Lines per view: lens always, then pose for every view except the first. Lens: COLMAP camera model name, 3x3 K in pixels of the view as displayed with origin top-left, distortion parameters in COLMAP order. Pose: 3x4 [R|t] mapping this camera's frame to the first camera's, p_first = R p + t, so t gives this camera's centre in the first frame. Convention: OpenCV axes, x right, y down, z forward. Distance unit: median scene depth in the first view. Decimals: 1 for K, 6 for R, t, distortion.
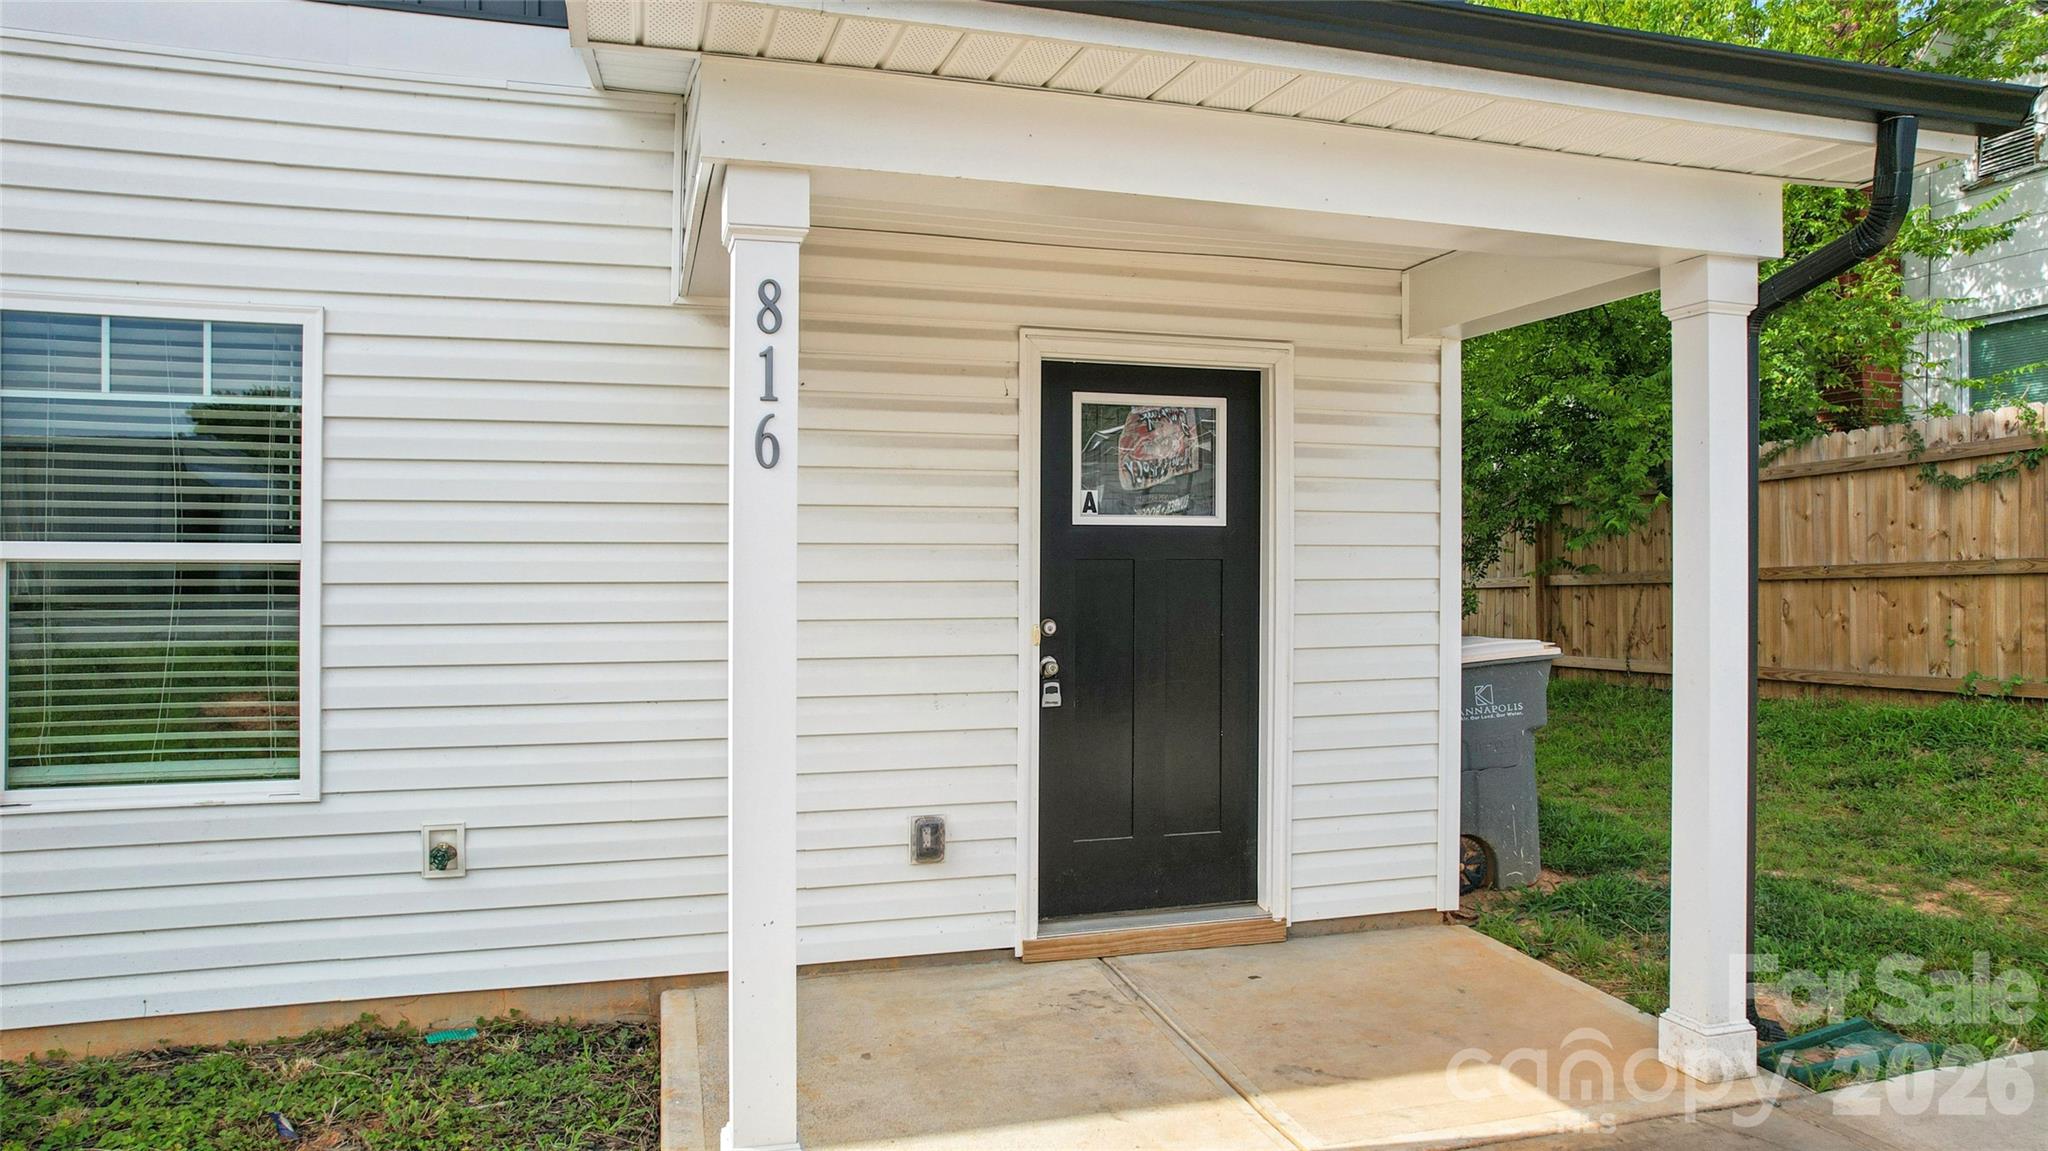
lens RADIAL K [[1317.1, 0, 1024.0], [0, 1317.1, 530.8], [0, 0, 1]] dist [-0.040929, -0.000360]
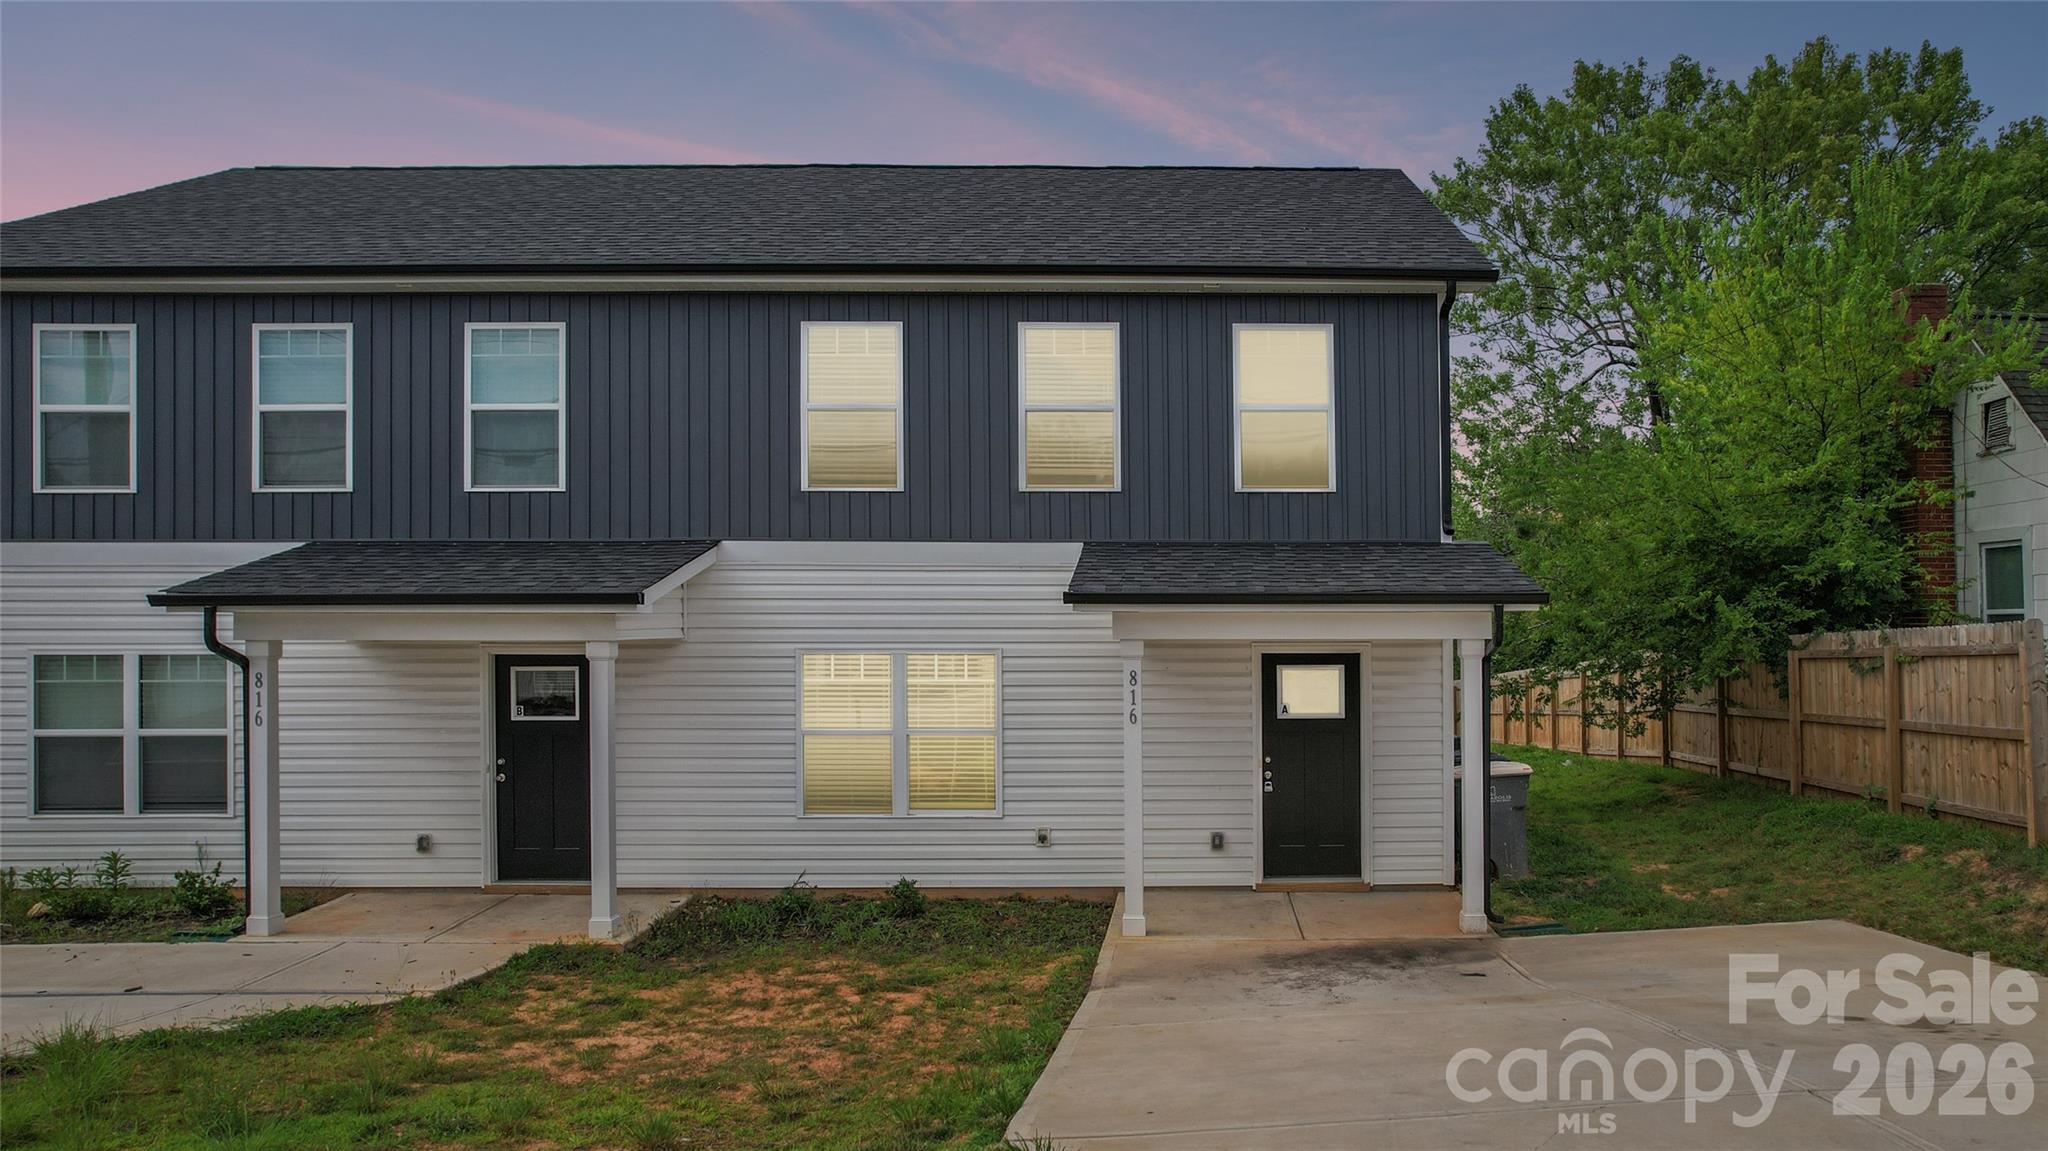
lens RADIAL K [[1407.9, 0, 1205.3], [0, 1407.9, 584.1], [0, 0, 1]] dist [-0.064051, 0.030750]
pose [[0.963589, -0.008918, -0.267239, 0.634988], [0.008384, 0.999960, -0.003140, -0.257755], [0.267257, 0.000786, 0.963625, -1.639370]]
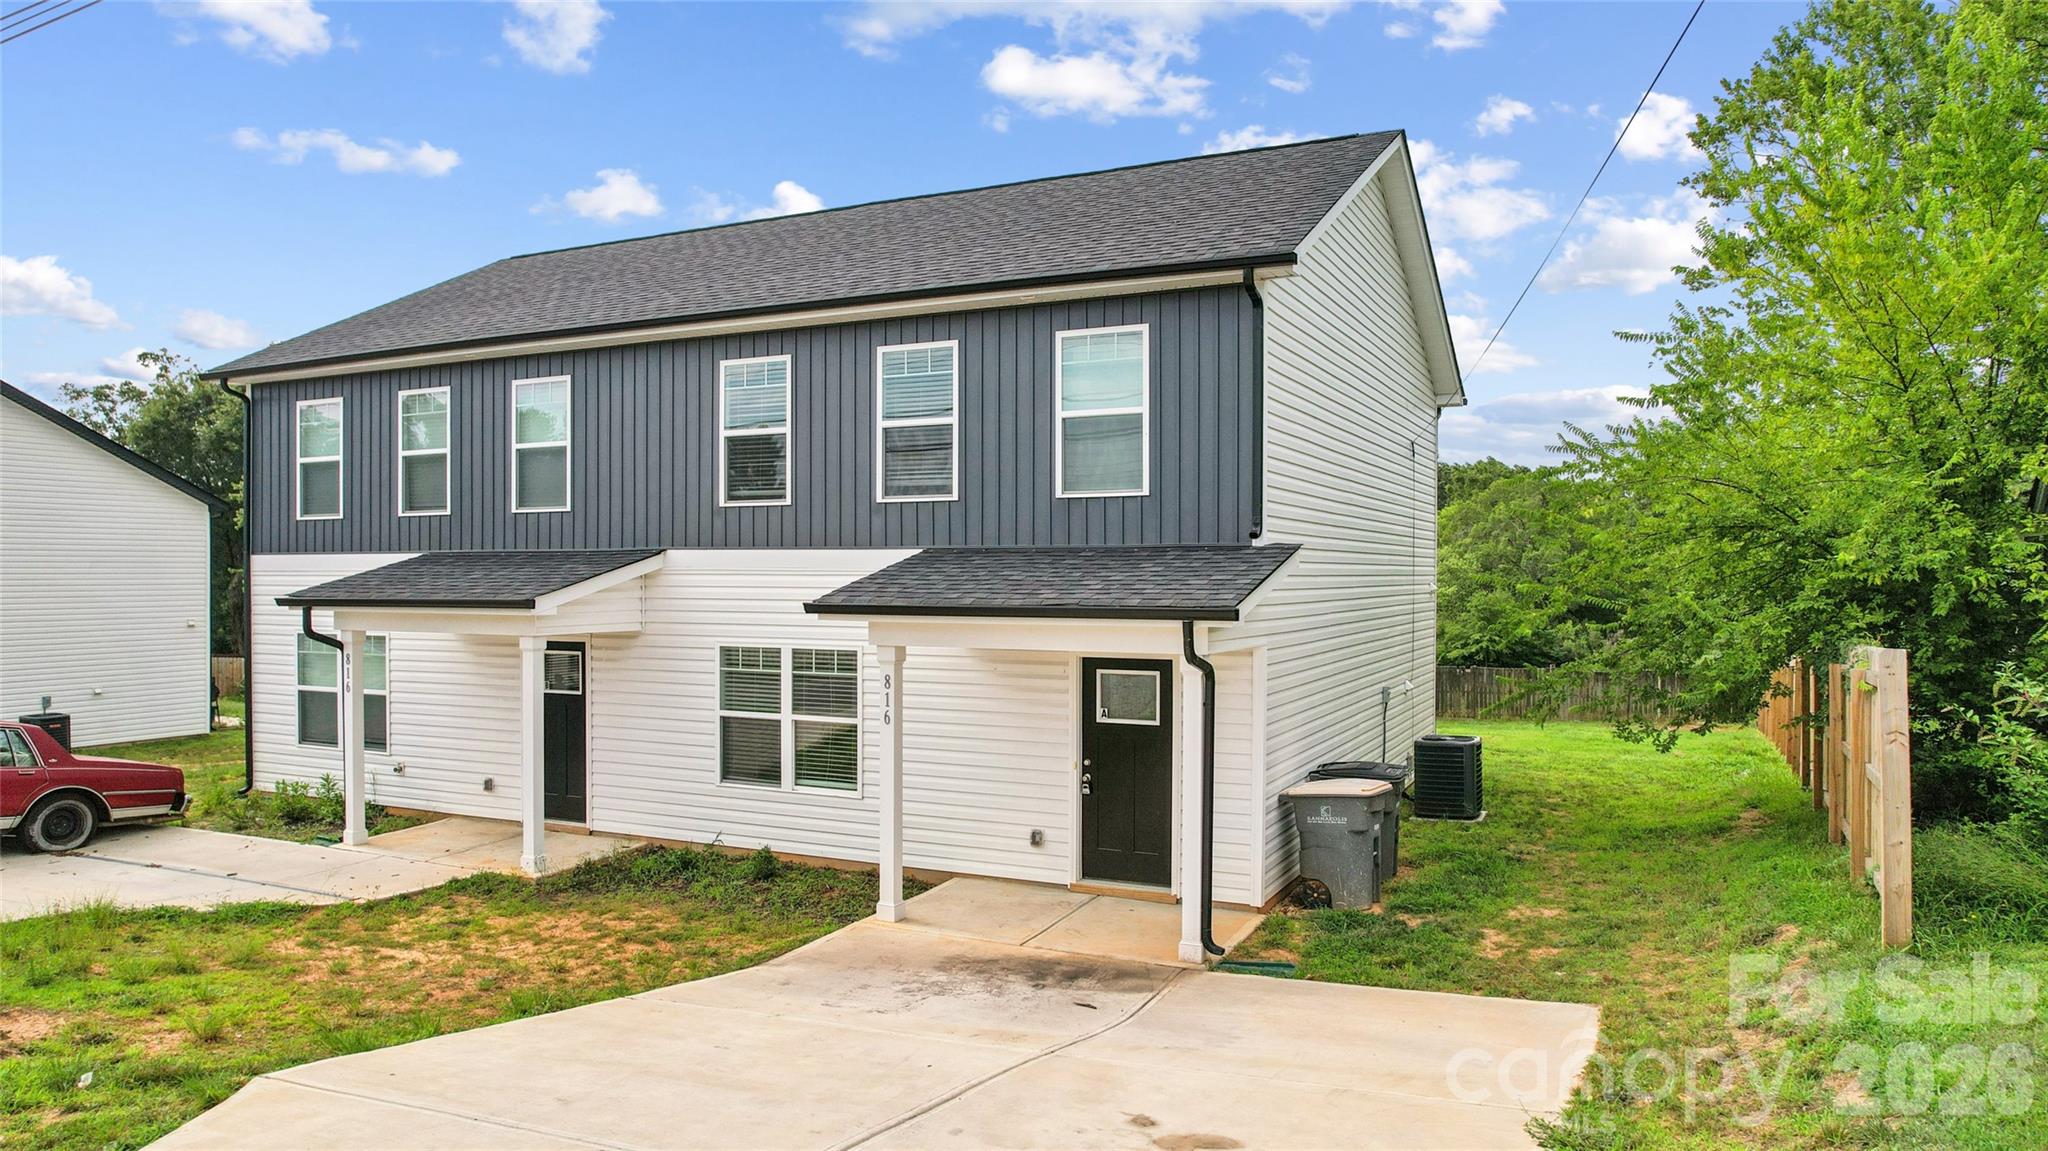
lens RADIAL K [[1324.3, 0, 1036.9], [0, 1324.3, 581.7], [0, 0, 1]] dist [-0.078578, 0.065658]
pose [[0.733545, 0.000984, -0.679640, 1.704229], [0.012630, 0.999807, 0.015079, -0.318804], [0.679524, -0.019645, 0.733390, -0.935357]]
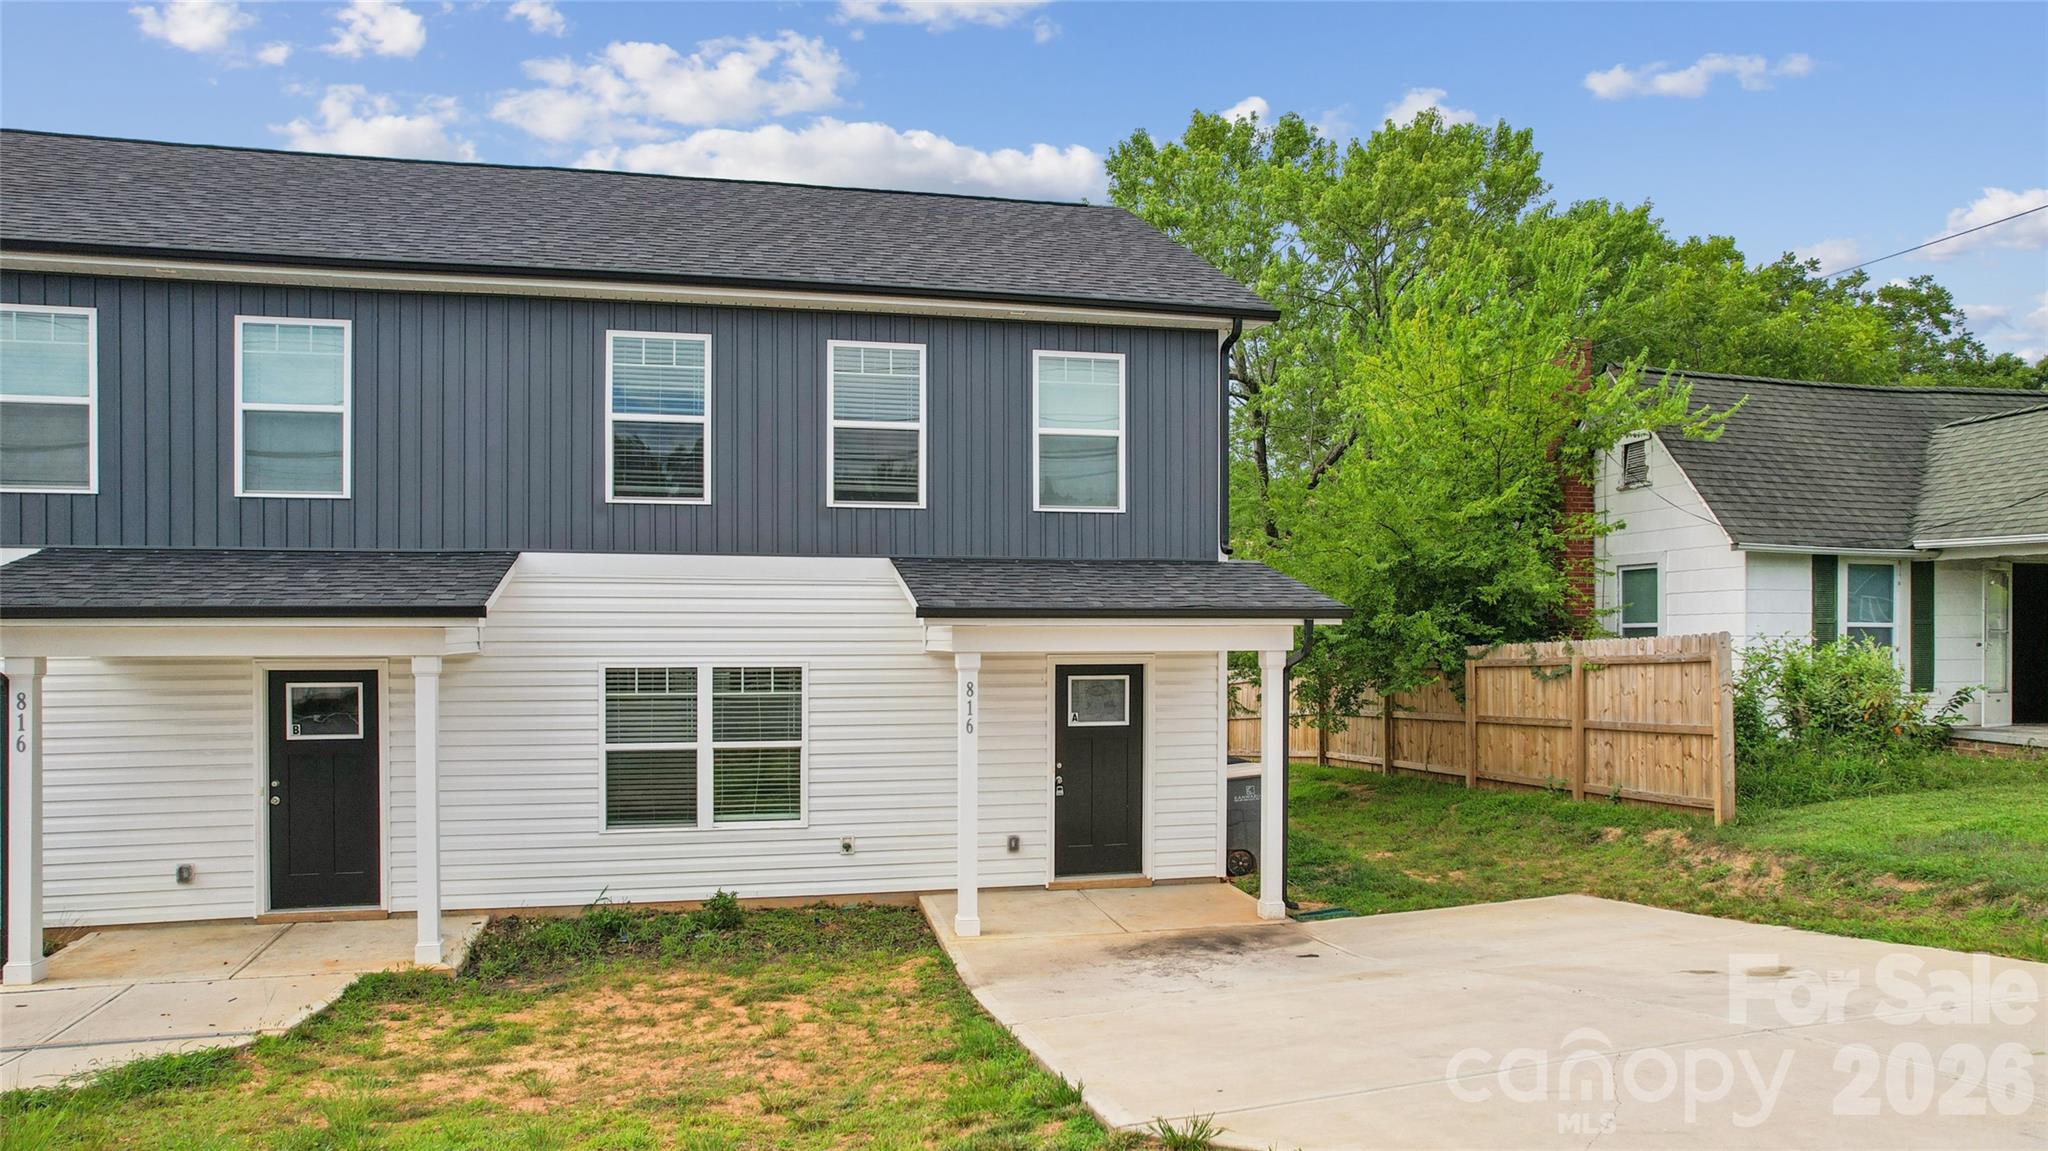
lens RADIAL K [[1367.8, 0, 1023.8], [0, 1367.8, 616.7], [0, 0, 1]] dist [-0.093582, 0.089356]
pose [[0.998000, -0.003078, -0.063137, 0.125292], [0.003926, 0.999904, 0.013318, -0.266396], [0.063090, -0.013539, 0.997916, -1.766829]]
